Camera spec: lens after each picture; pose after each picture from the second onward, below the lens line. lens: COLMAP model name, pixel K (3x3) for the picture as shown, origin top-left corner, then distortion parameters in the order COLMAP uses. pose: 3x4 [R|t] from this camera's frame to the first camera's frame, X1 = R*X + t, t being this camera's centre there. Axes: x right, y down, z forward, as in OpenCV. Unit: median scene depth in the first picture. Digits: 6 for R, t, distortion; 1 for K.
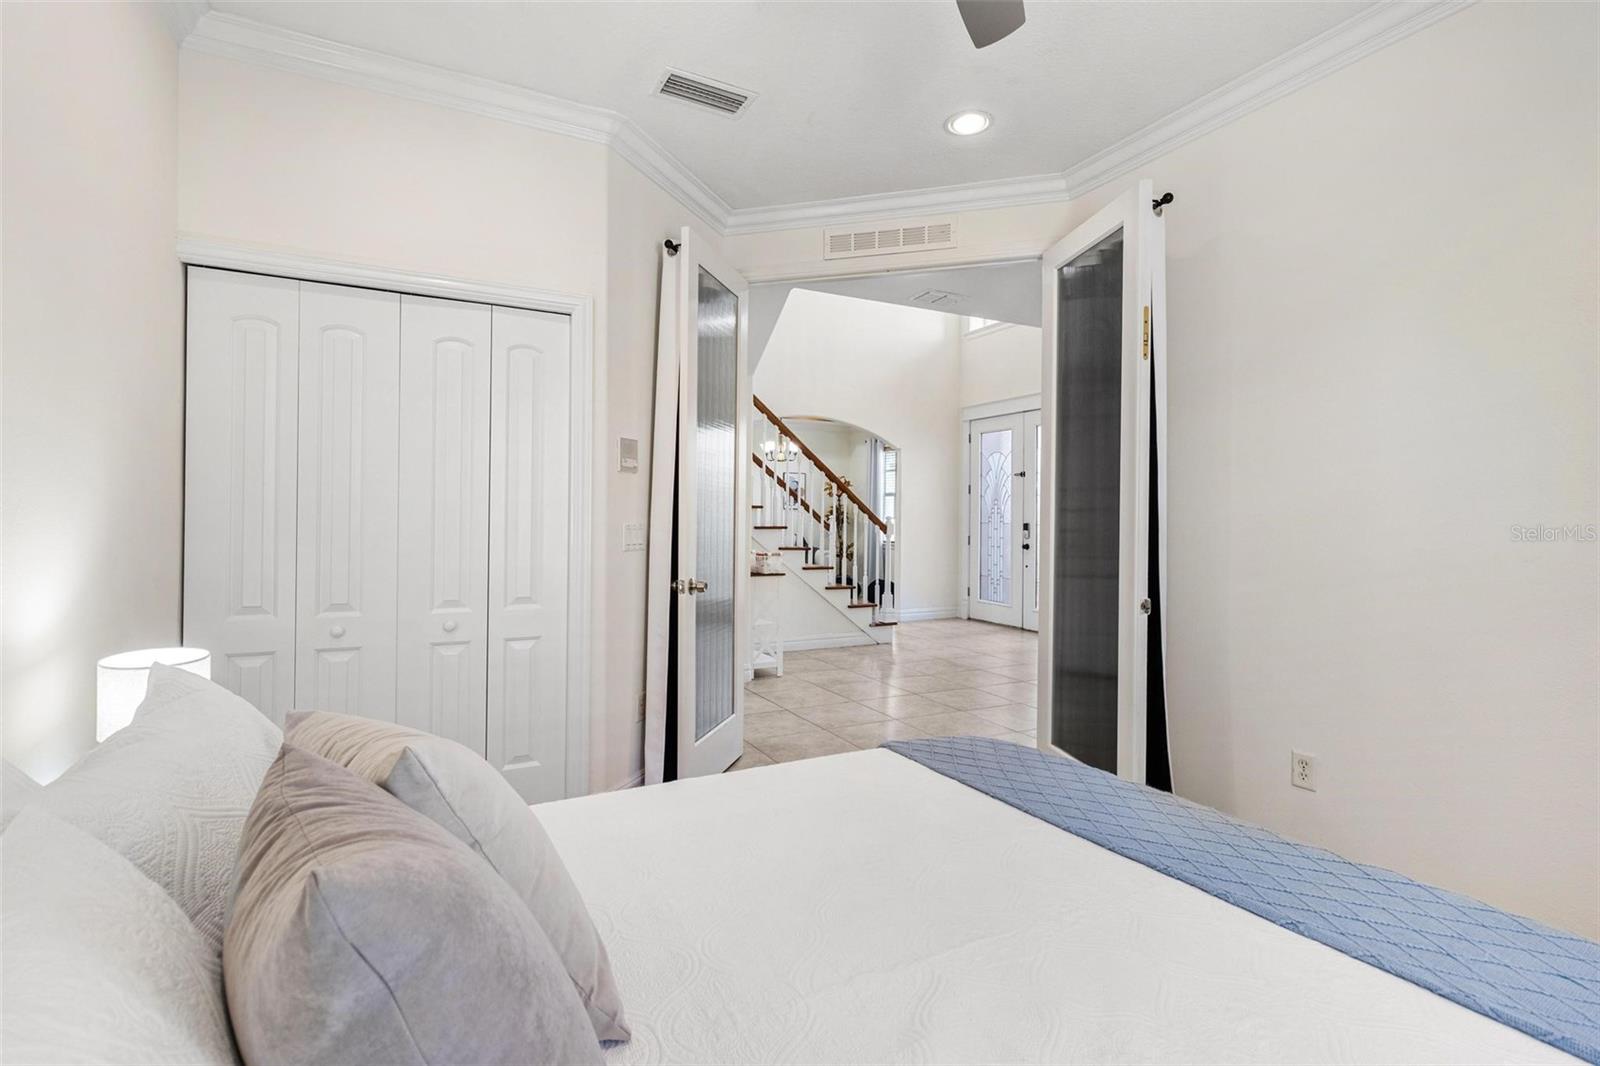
lens RADIAL K [[742.1, 0, 807.0], [0, 742.1, 527.2], [0, 0, 1]] dist [-0.000794, 0.001524]
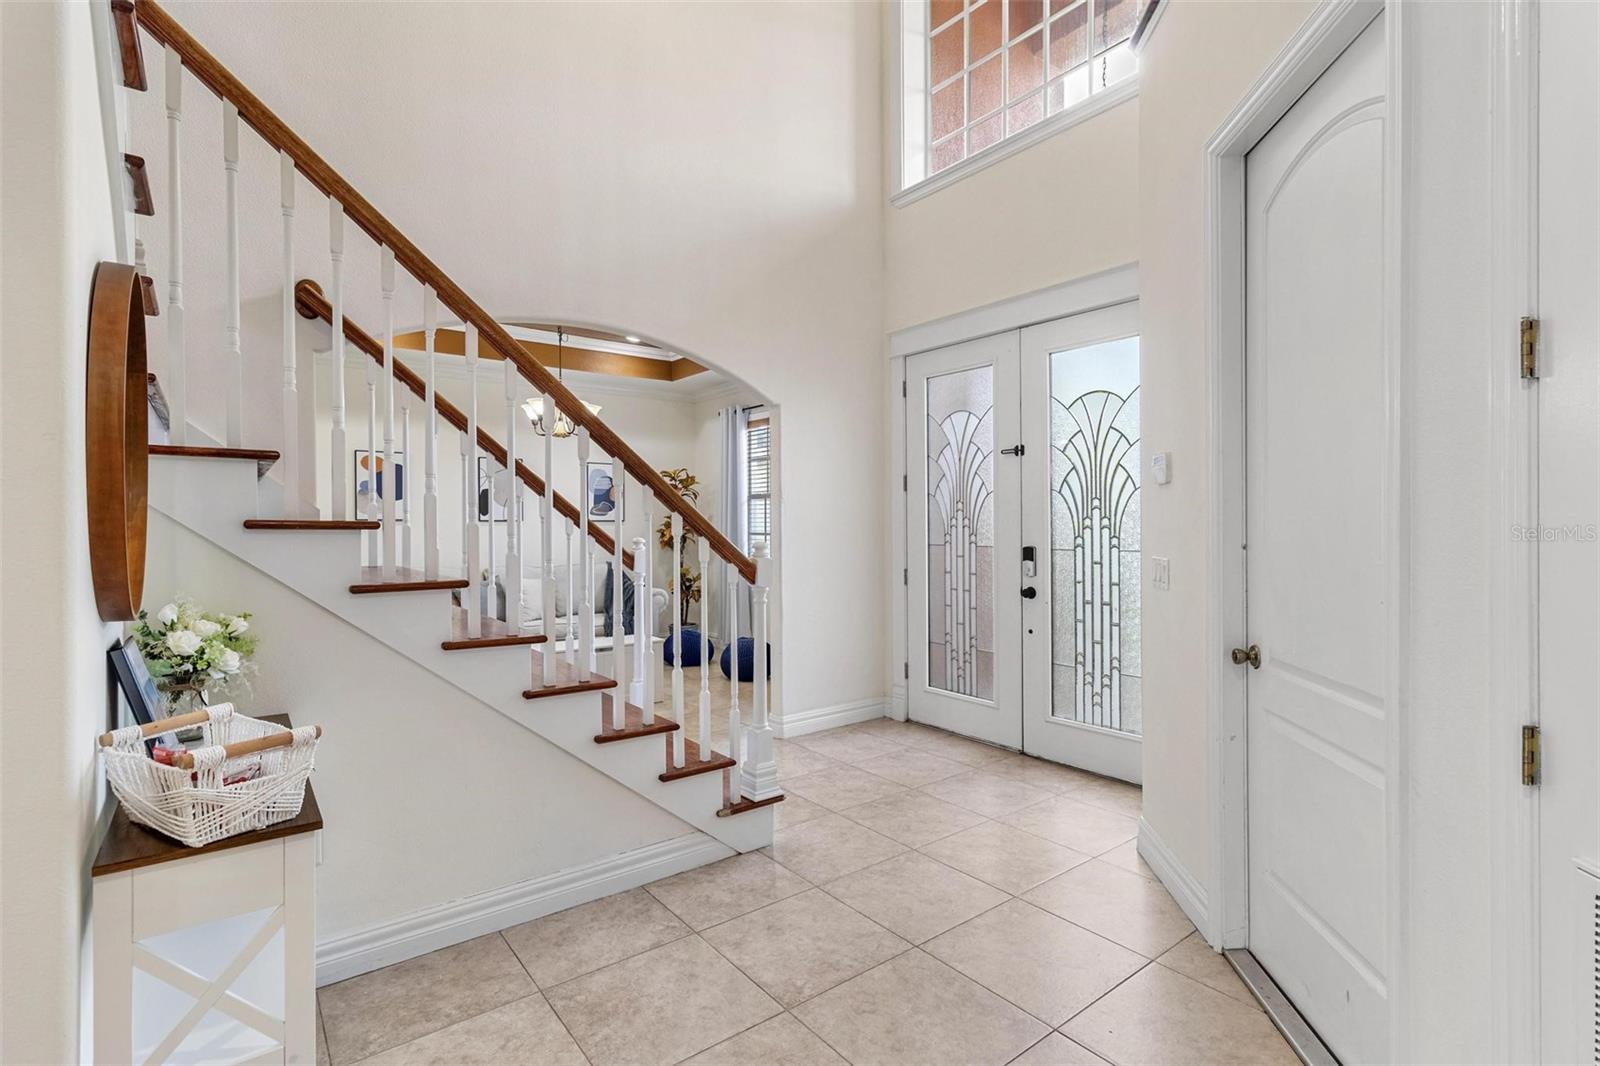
lens RADIAL K [[742.1, 0, 805.3], [0, 742.1, 530.5], [0, 0, 1]] dist [-0.000794, 0.001524]
pose [[0.984142, -0.014534, 0.176785, 0.052447], [0.015781, 0.999859, -0.005651, -0.015011], [-0.176678, 0.008351, 0.984233, 0.495546]]
